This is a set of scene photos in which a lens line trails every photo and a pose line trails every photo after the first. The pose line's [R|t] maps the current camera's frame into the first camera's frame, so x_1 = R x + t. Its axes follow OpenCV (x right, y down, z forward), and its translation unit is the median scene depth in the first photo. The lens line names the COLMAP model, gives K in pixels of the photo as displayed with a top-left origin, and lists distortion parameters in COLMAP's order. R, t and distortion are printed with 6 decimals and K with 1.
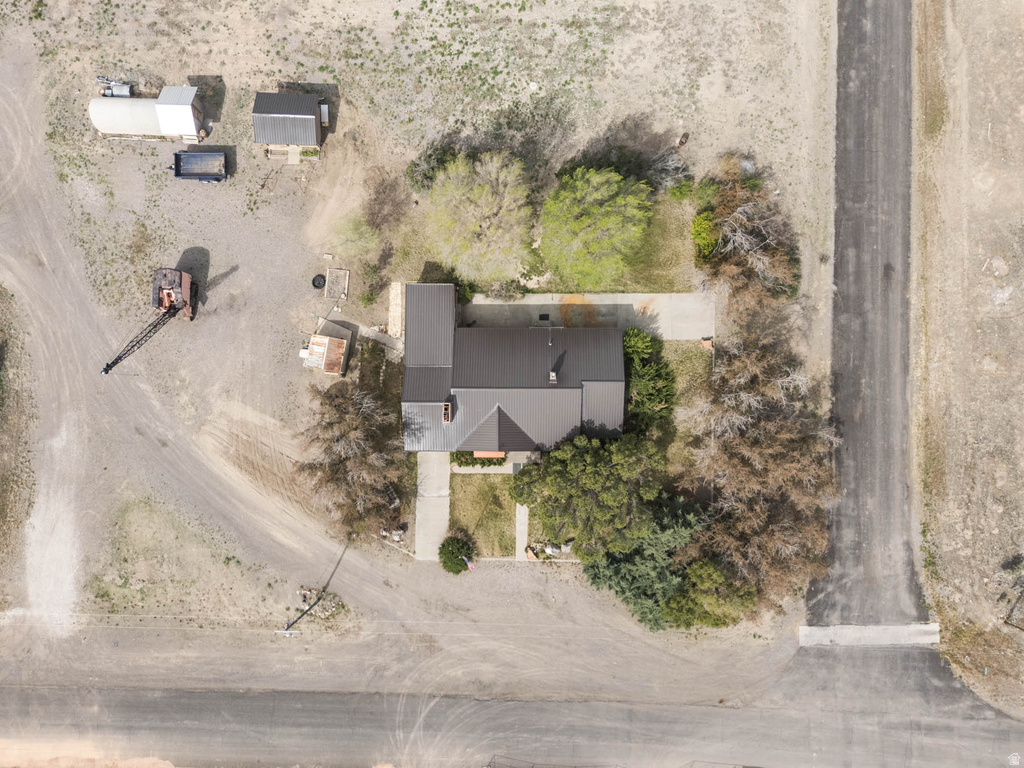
lens RADIAL K [[748.8, 0, 510.8], [0, 748.8, 381.2], [0, 0, 1]] dist [0.080628, -0.071781]
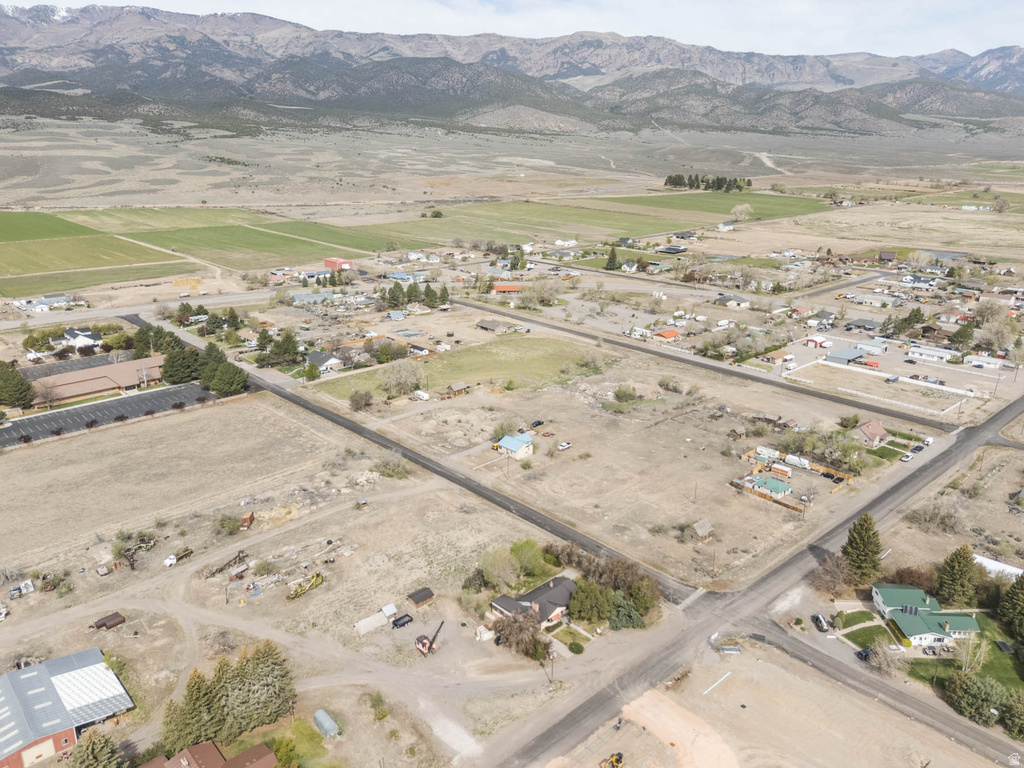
lens RADIAL K [[748.8, 0, 510.8], [0, 748.8, 381.2], [0, 0, 1]] dist [0.080628, -0.071781]
pose [[0.720810, -0.189082, 0.666843, -1.747382], [0.692278, 0.244132, -0.679080, 1.576944], [-0.034396, 0.951129, 0.306871, -0.624979]]
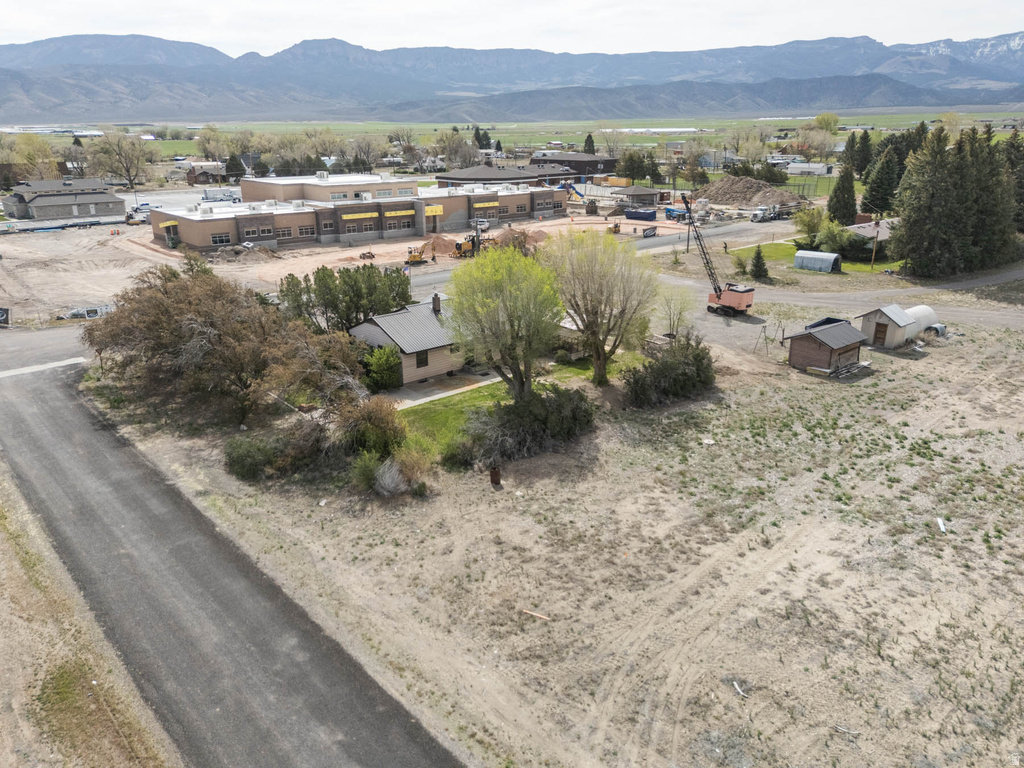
lens RADIAL K [[748.8, 0, 510.8], [0, 748.8, 381.2], [0, 0, 1]] dist [0.080628, -0.071781]
pose [[-0.742301, 0.246700, -0.623000, 0.588436], [-0.668730, -0.214052, 0.712026, -0.753740], [0.042302, 0.945156, 0.323867, 0.716198]]
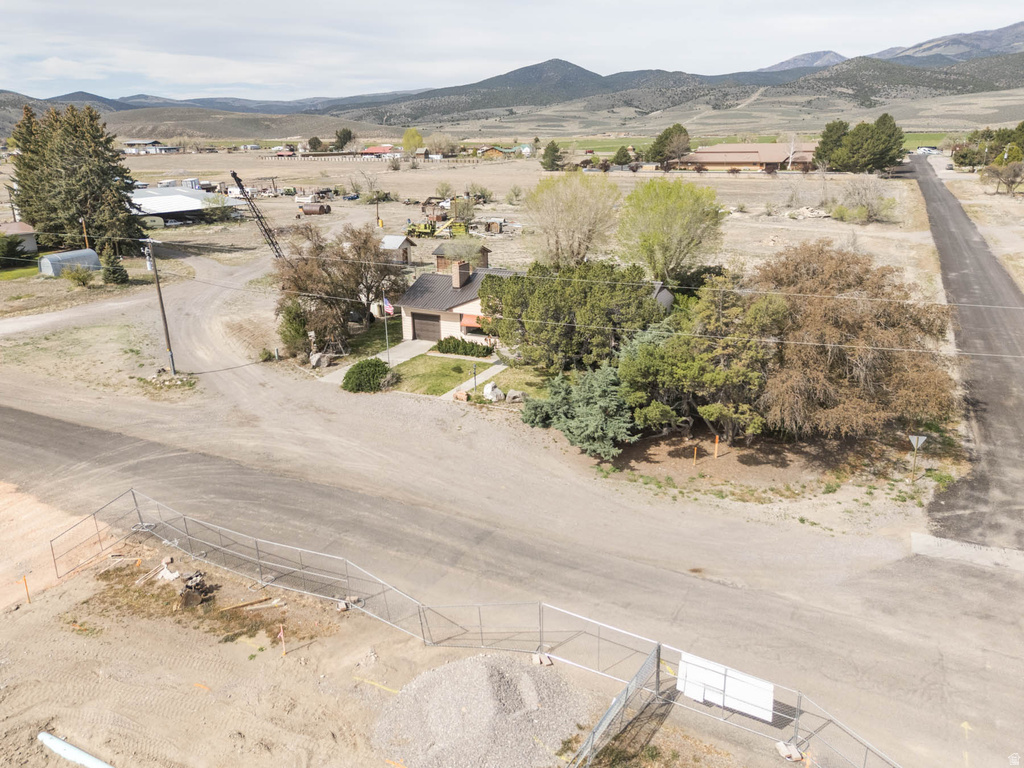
lens RADIAL K [[748.8, 0, 510.8], [0, 748.8, 381.2], [0, 0, 1]] dist [0.080628, -0.071781]
pose [[0.901530, 0.152640, -0.404901, 0.330953], [-0.432671, 0.304354, -0.848625, 0.766050], [-0.006301, 0.940250, 0.340427, 0.755939]]
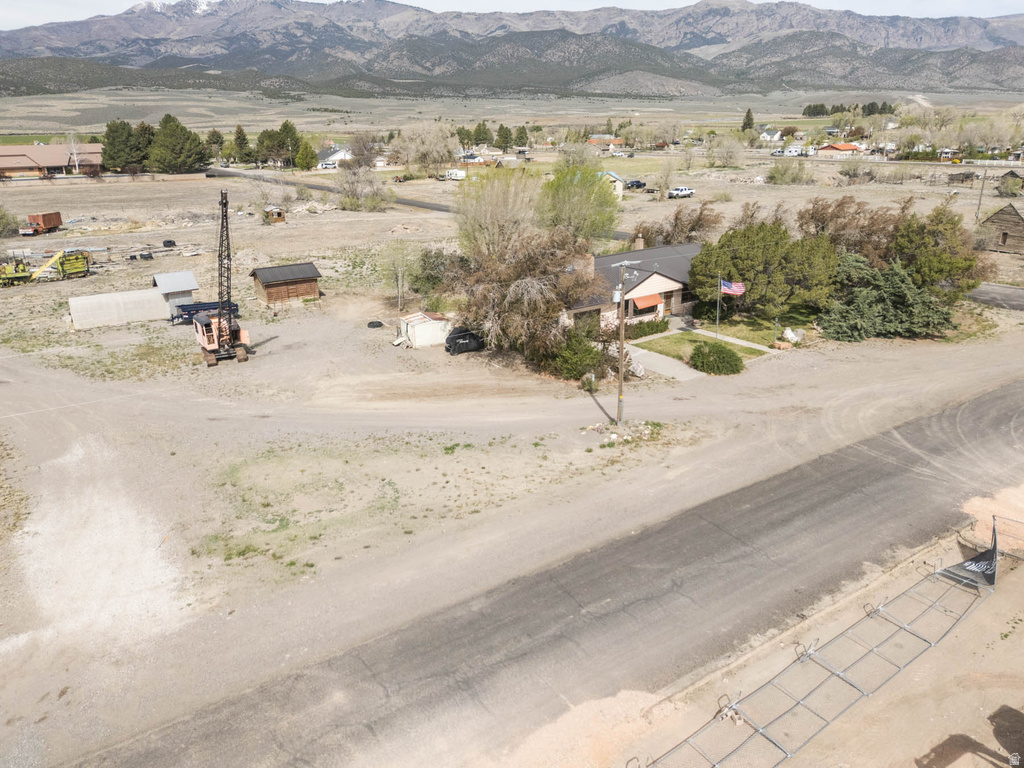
lens RADIAL K [[748.8, 0, 510.8], [0, 748.8, 381.2], [0, 0, 1]] dist [0.080628, -0.071781]
pose [[0.814066, -0.176194, 0.553401, -0.637235], [0.580544, 0.273660, -0.766863, 0.675380], [-0.016328, 0.945551, 0.325065, 0.777887]]
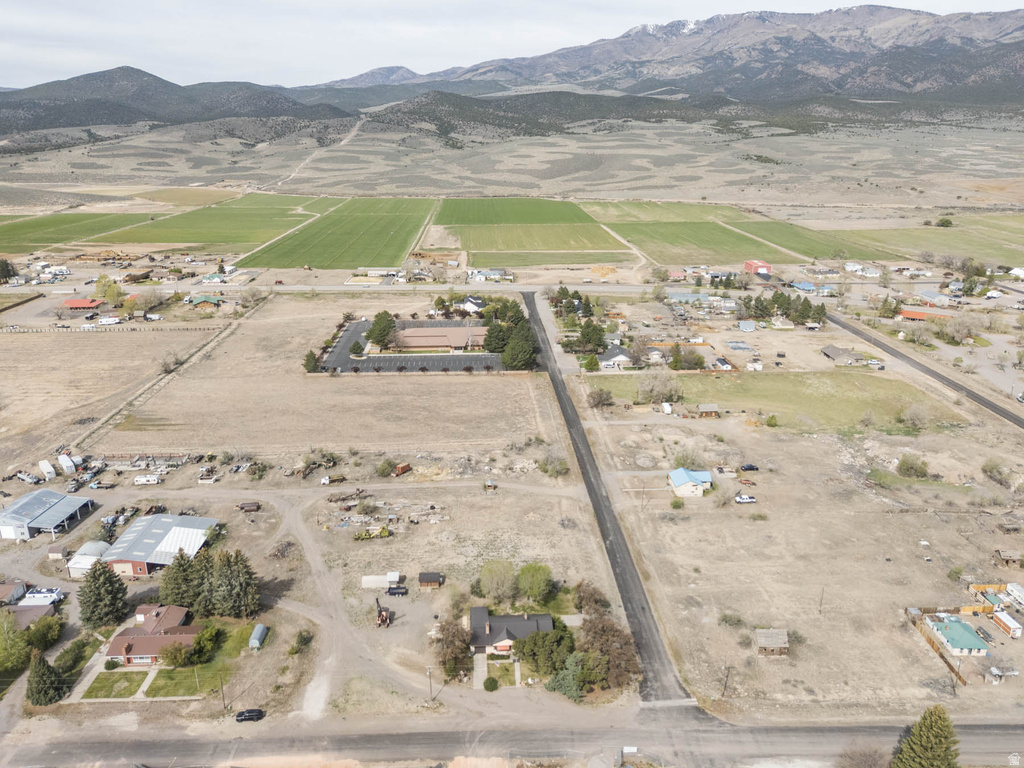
lens RADIAL K [[748.8, 0, 510.8], [0, 748.8, 381.2], [0, 0, 1]] dist [0.080628, -0.071781]
pose [[0.998206, 0.005717, 0.059601, -0.156571], [0.054351, 0.331080, -0.942036, 2.144660], [-0.025118, 0.943585, 0.330176, -0.681911]]
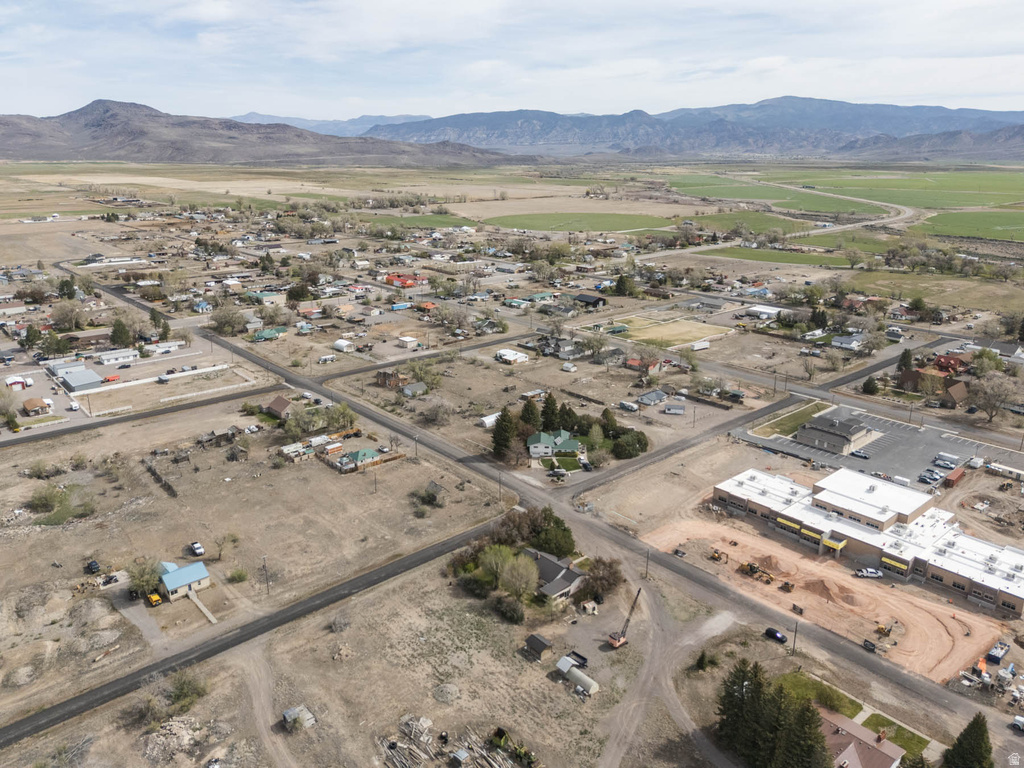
lens RADIAL K [[748.8, 0, 510.8], [0, 748.8, 381.2], [0, 0, 1]] dist [0.080628, -0.071781]
pose [[-0.677287, -0.195005, 0.709405, -1.853348], [0.735717, -0.181480, 0.652522, -1.907577], [0.001498, 0.963866, 0.266383, -0.542177]]
